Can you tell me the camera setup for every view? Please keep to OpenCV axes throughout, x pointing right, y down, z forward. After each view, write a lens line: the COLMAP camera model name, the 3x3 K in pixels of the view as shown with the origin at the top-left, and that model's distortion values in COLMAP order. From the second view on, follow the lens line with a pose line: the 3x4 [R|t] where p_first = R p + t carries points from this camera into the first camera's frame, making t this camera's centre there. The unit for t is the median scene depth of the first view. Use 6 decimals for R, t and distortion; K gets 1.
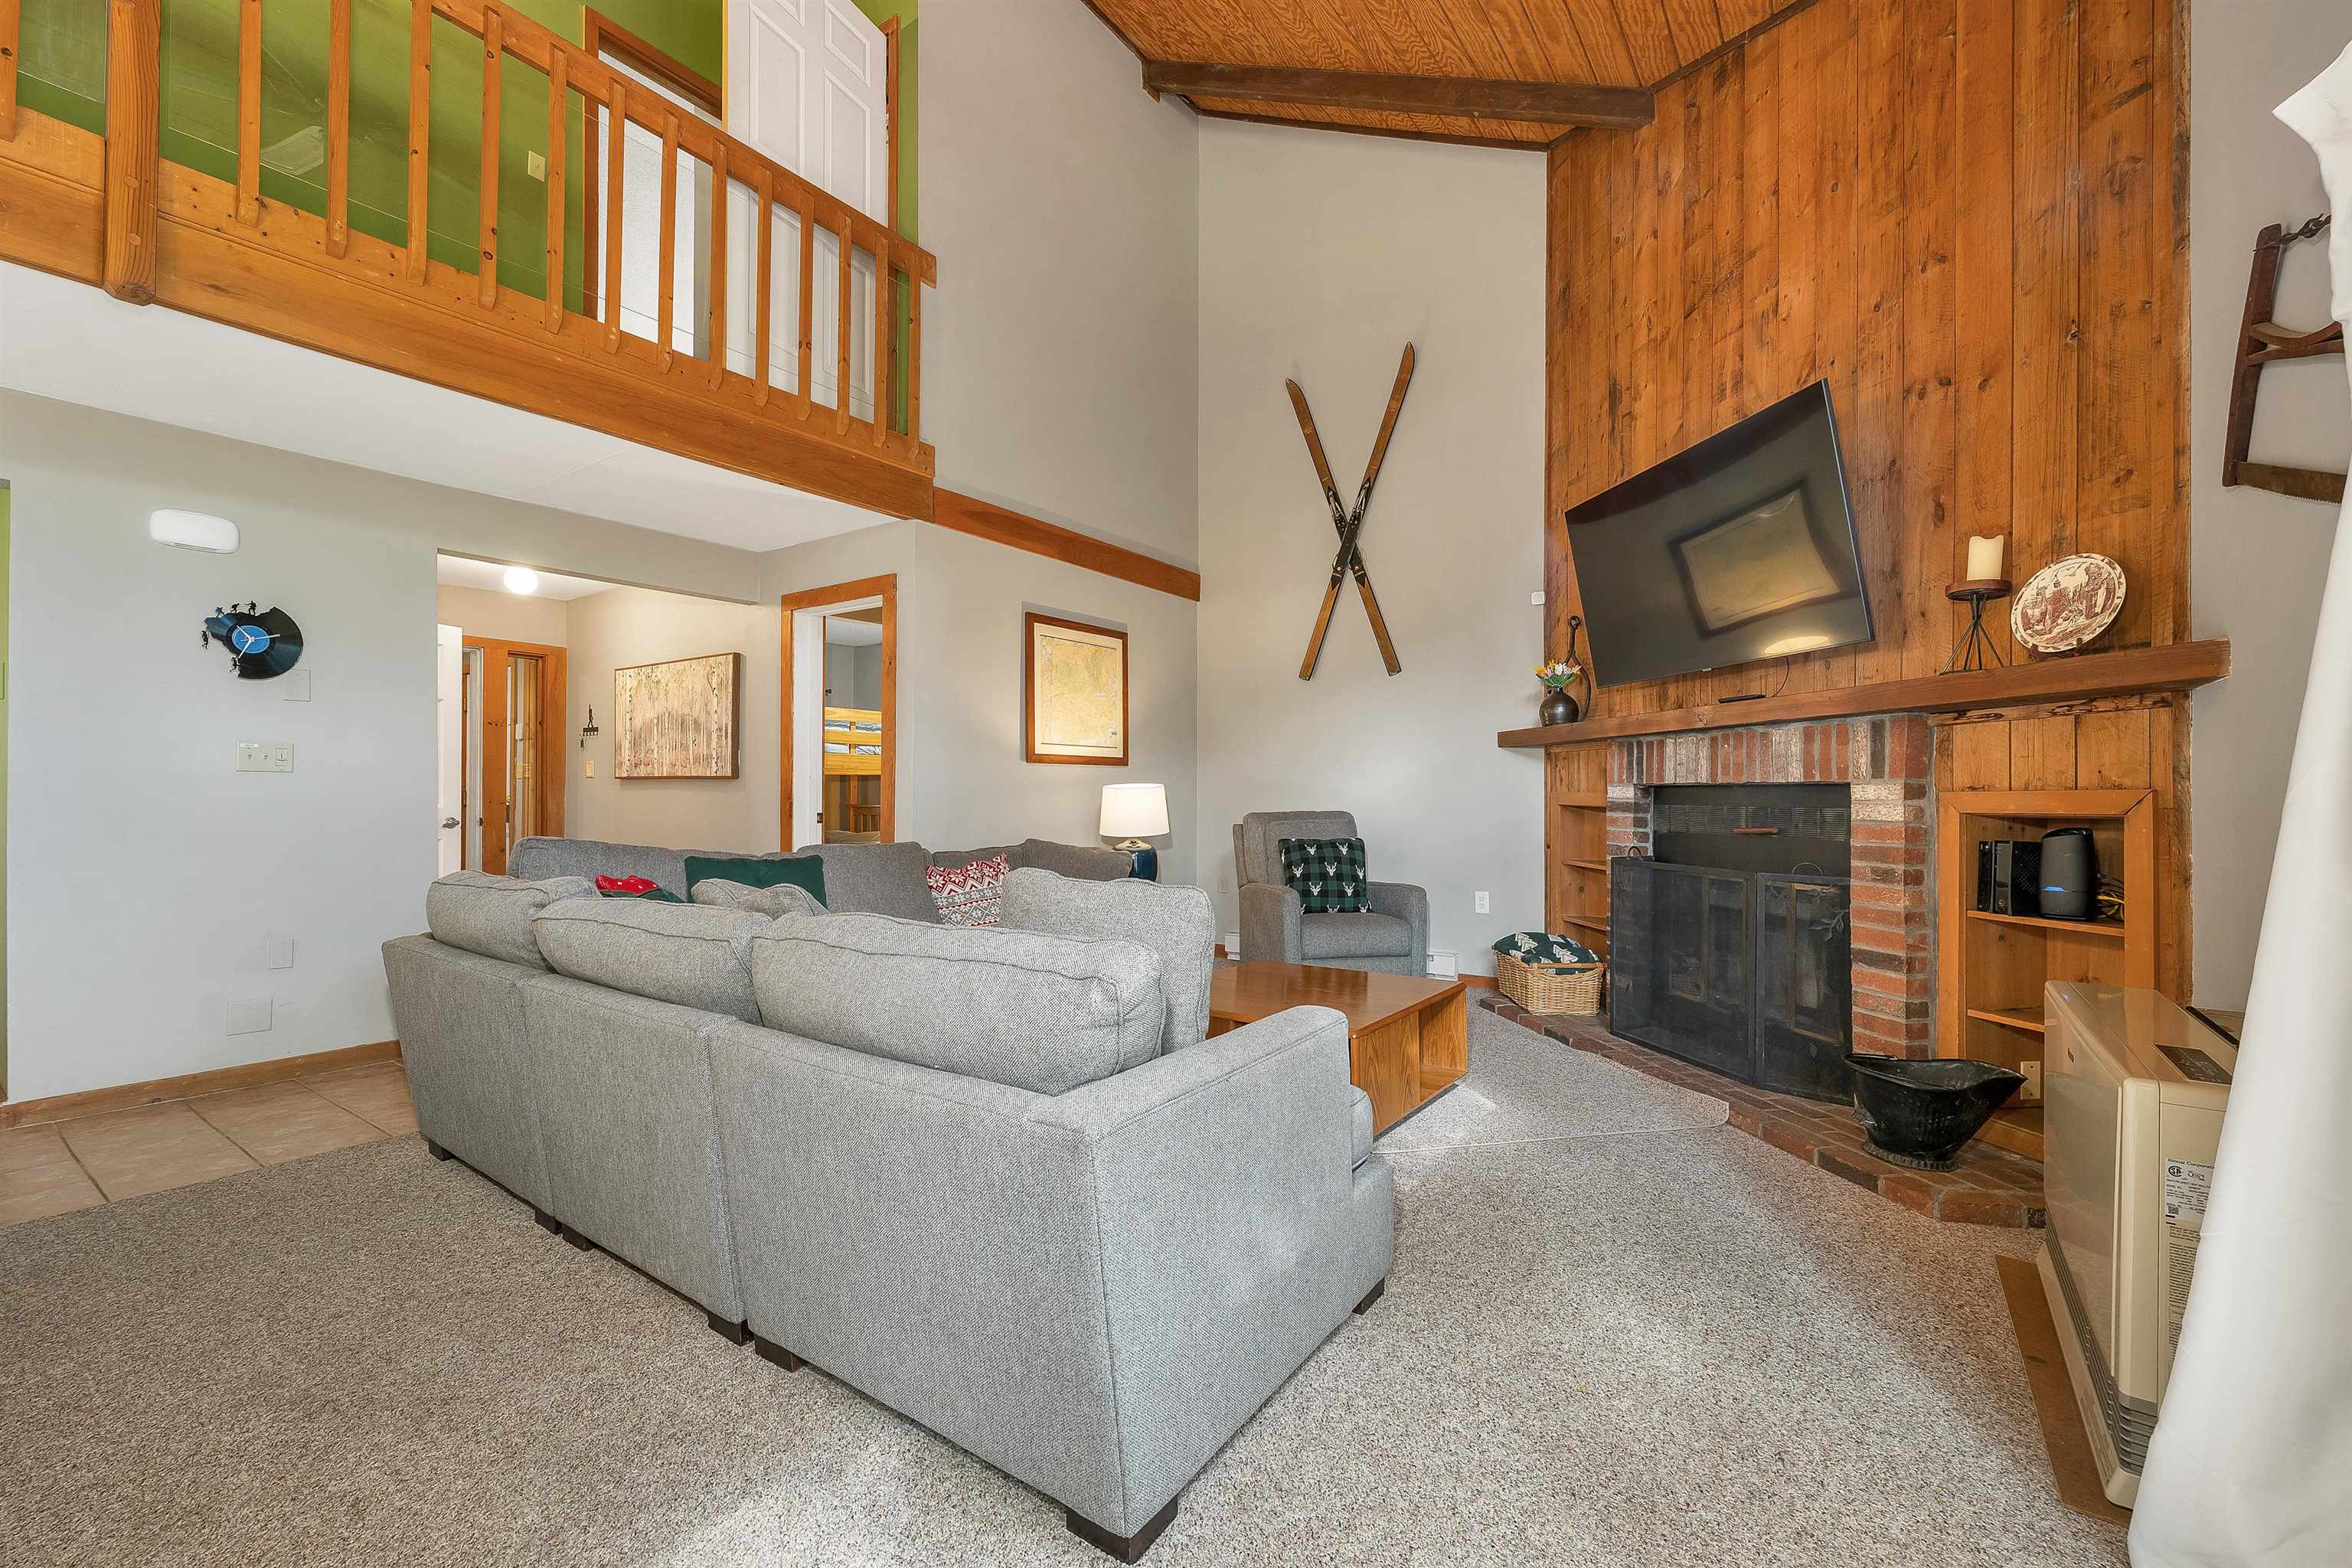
lens RADIAL K [[960.9, 0, 1178.2], [0, 960.9, 790.2], [0, 0, 1]] dist [0.001527, 0.000220]
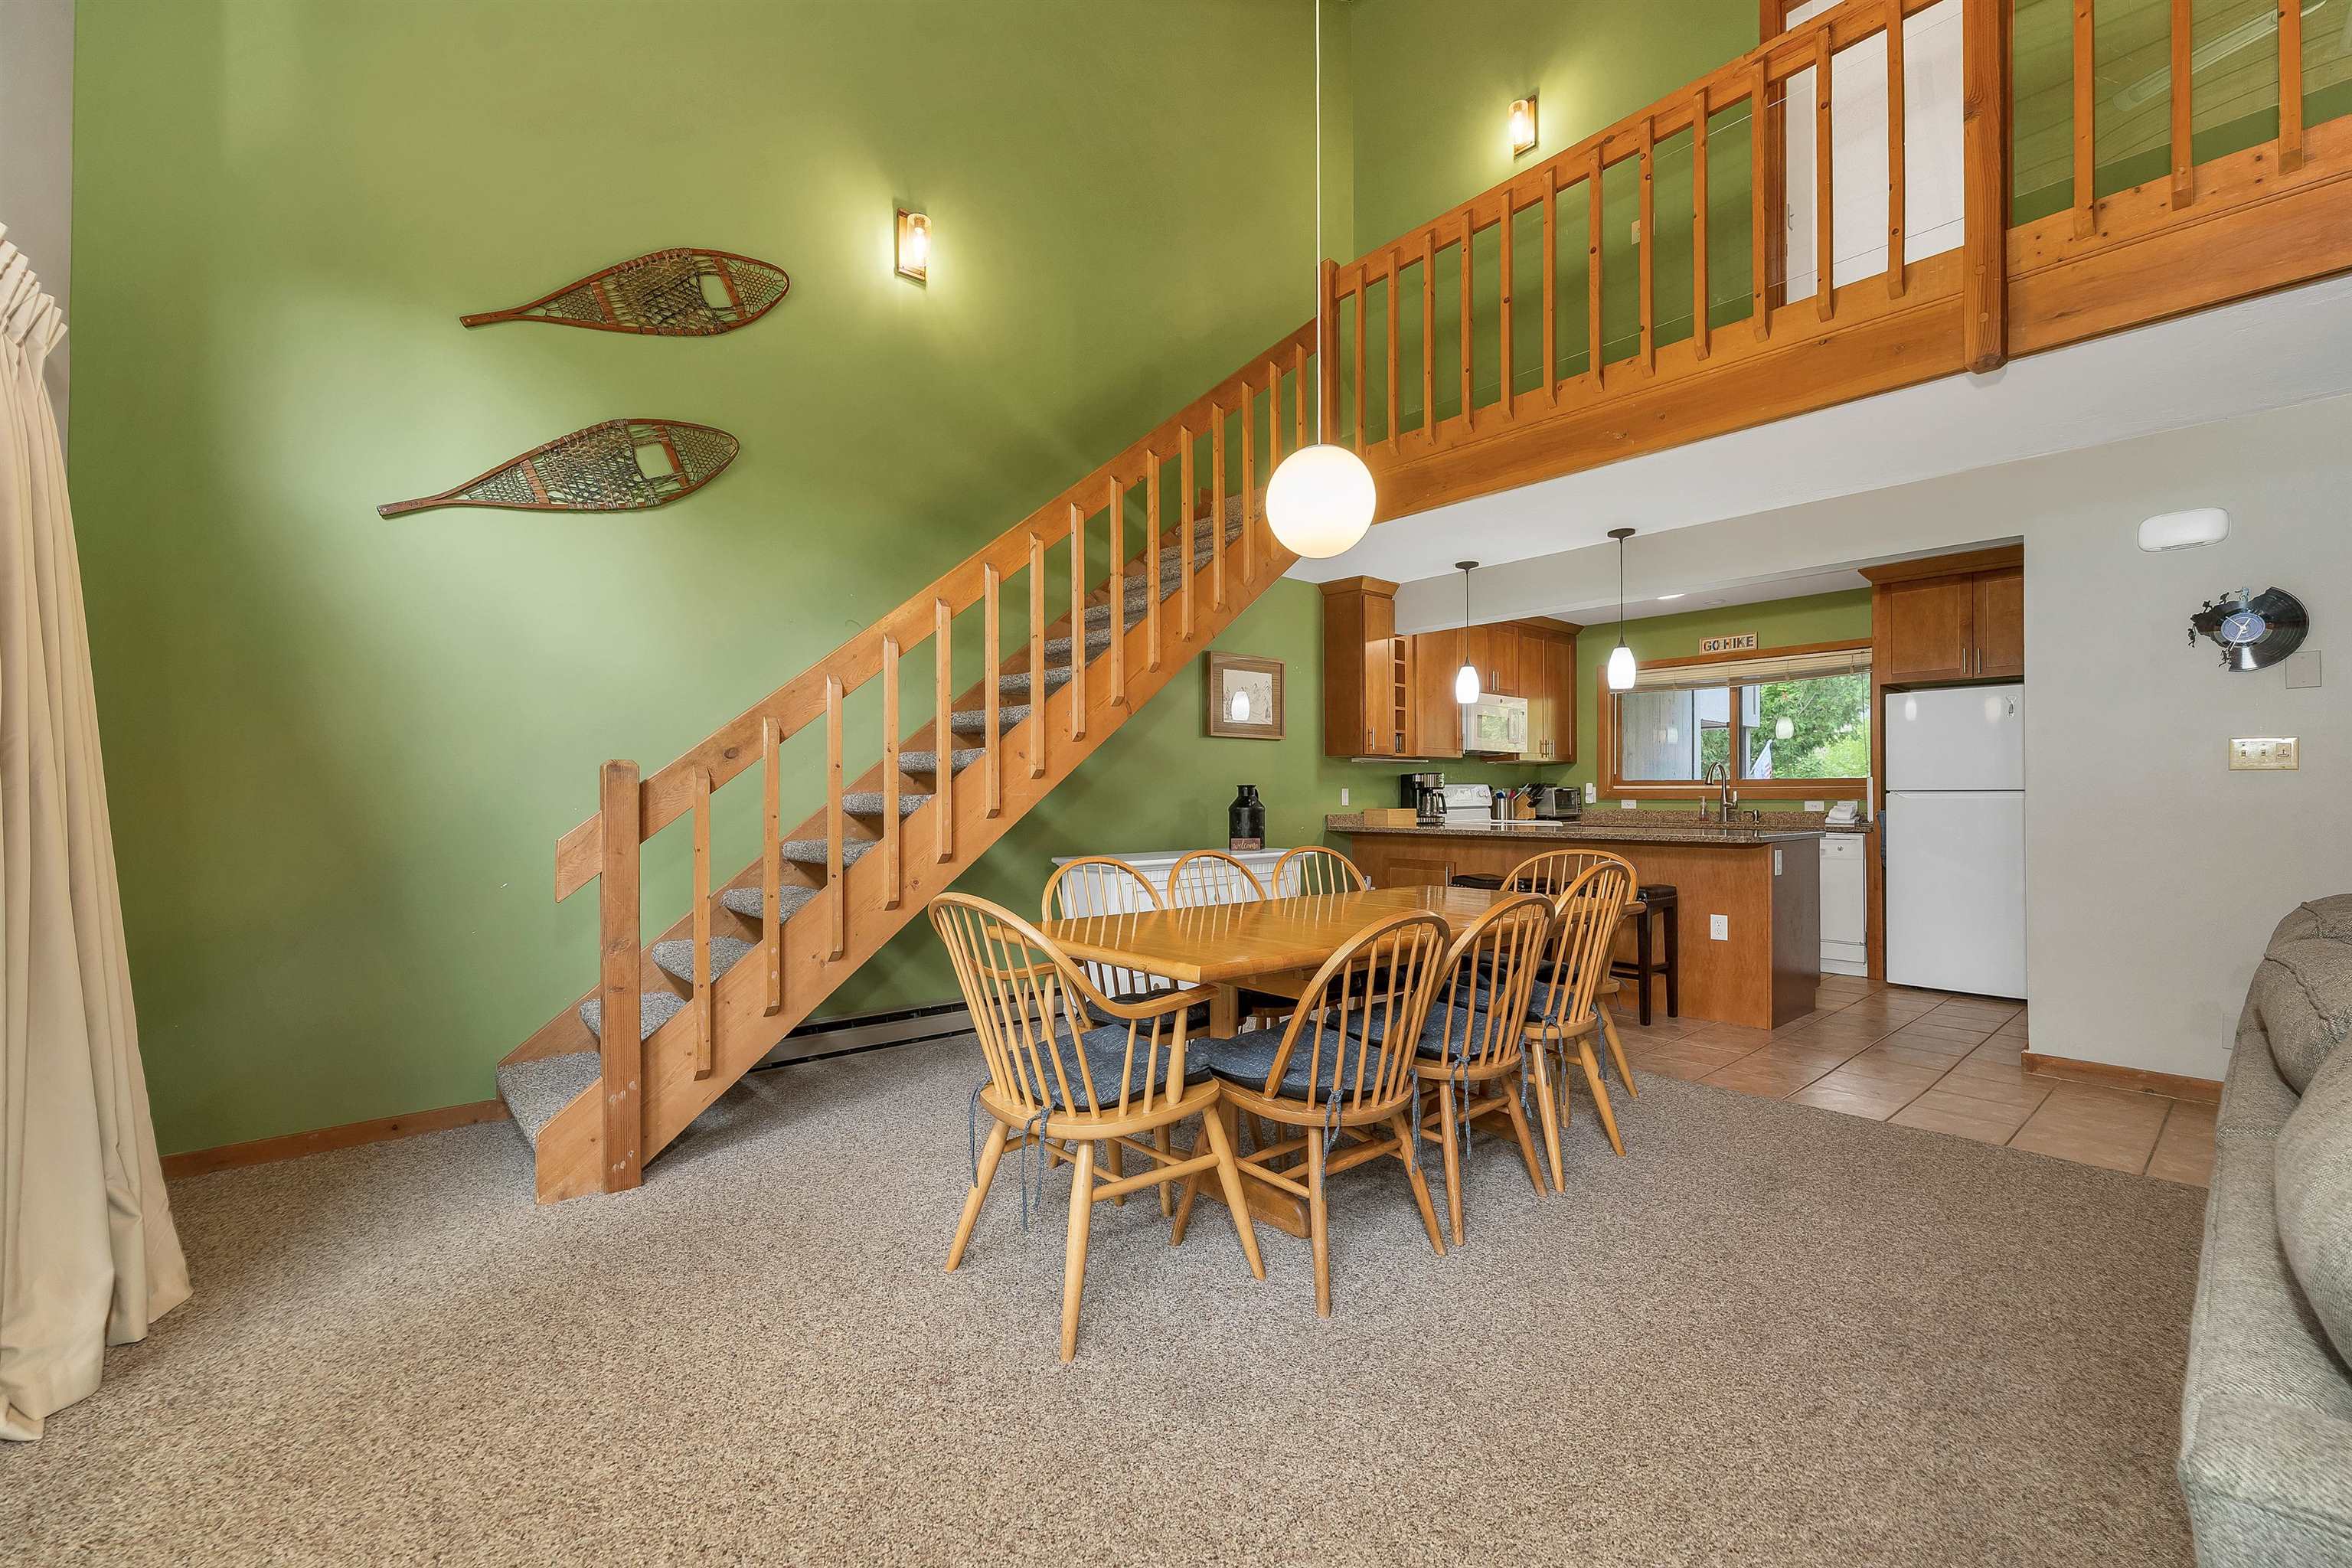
lens RADIAL K [[966.5, 0, 1168.4], [0, 966.5, 794.1], [0, 0, 1]] dist [0.001823, -0.000001]
pose [[-0.235806, -0.003509, -0.971794, 0.196942], [0.006264, 0.999967, -0.005130, 0.001960], [0.971780, -0.007297, -0.235776, 0.221596]]
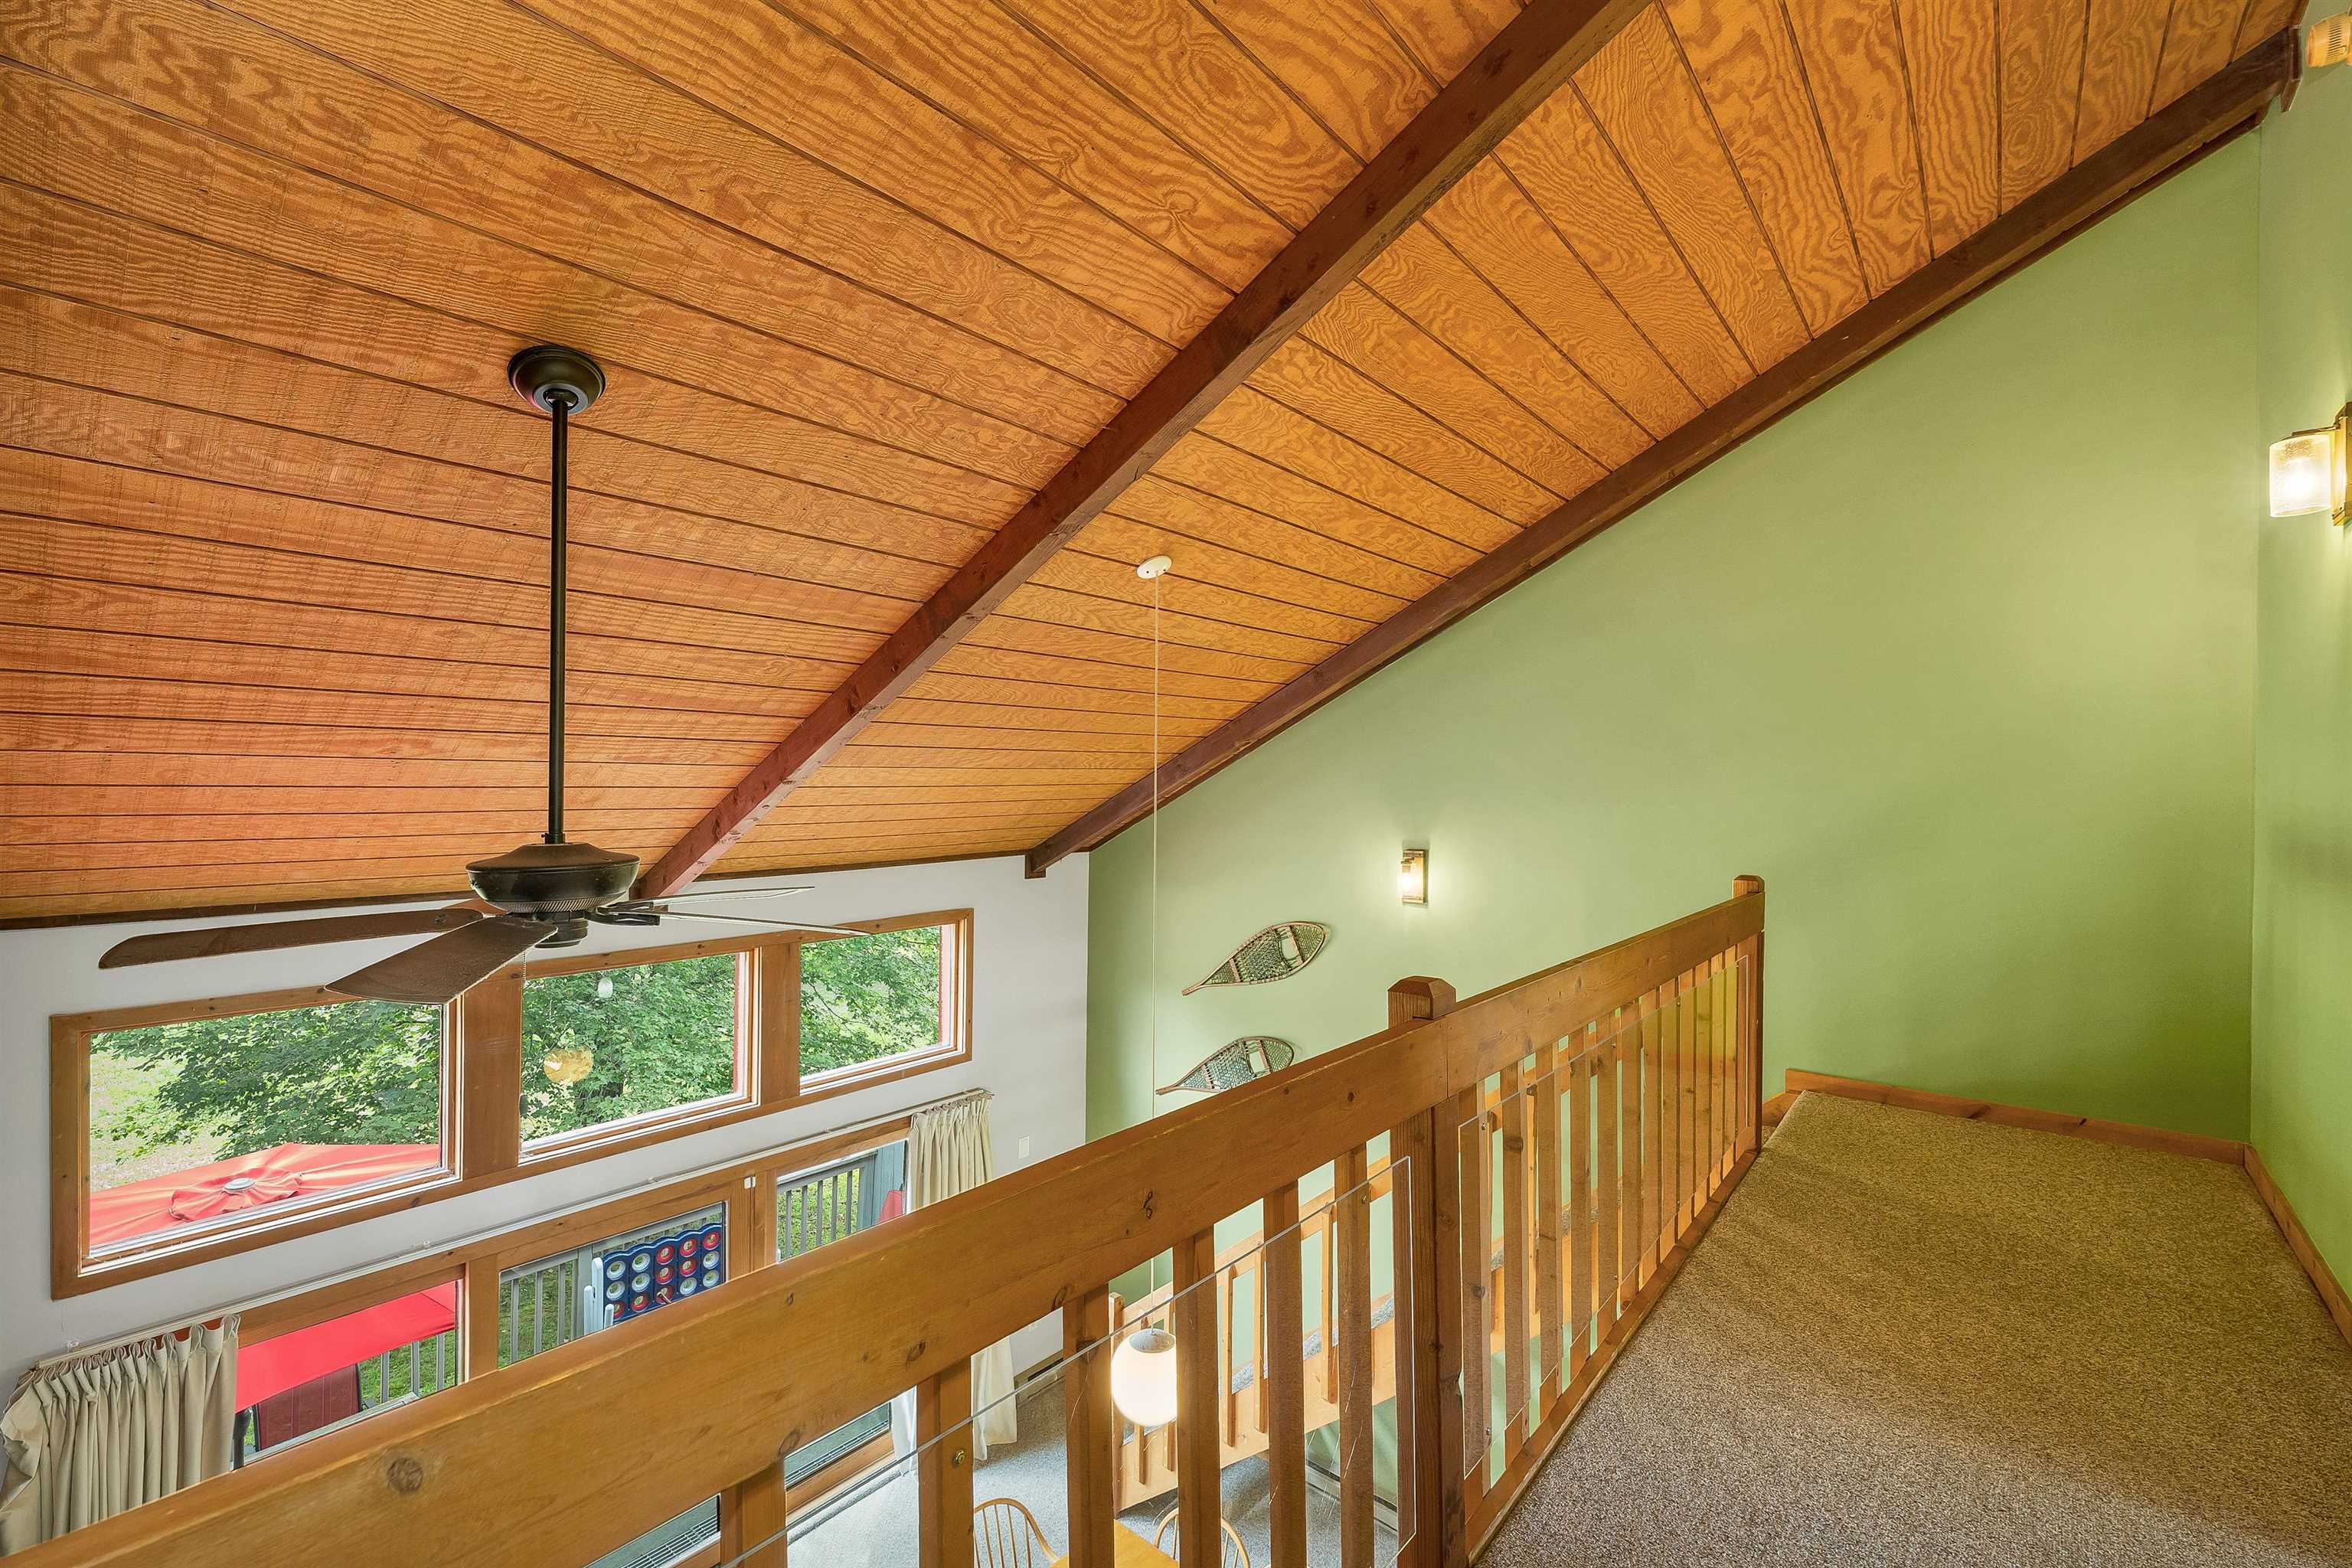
lens RADIAL K [[1010.7, 0, 1179.8], [0, 1010.7, 778.8], [0, 0, 1]] dist [0.000543, 0.000315]
pose [[-0.997307, -0.012036, 0.072351, -0.677799], [-0.012484, 0.999906, -0.005750, -0.851925], [-0.072275, -0.006637, -0.997363, 1.206616]]
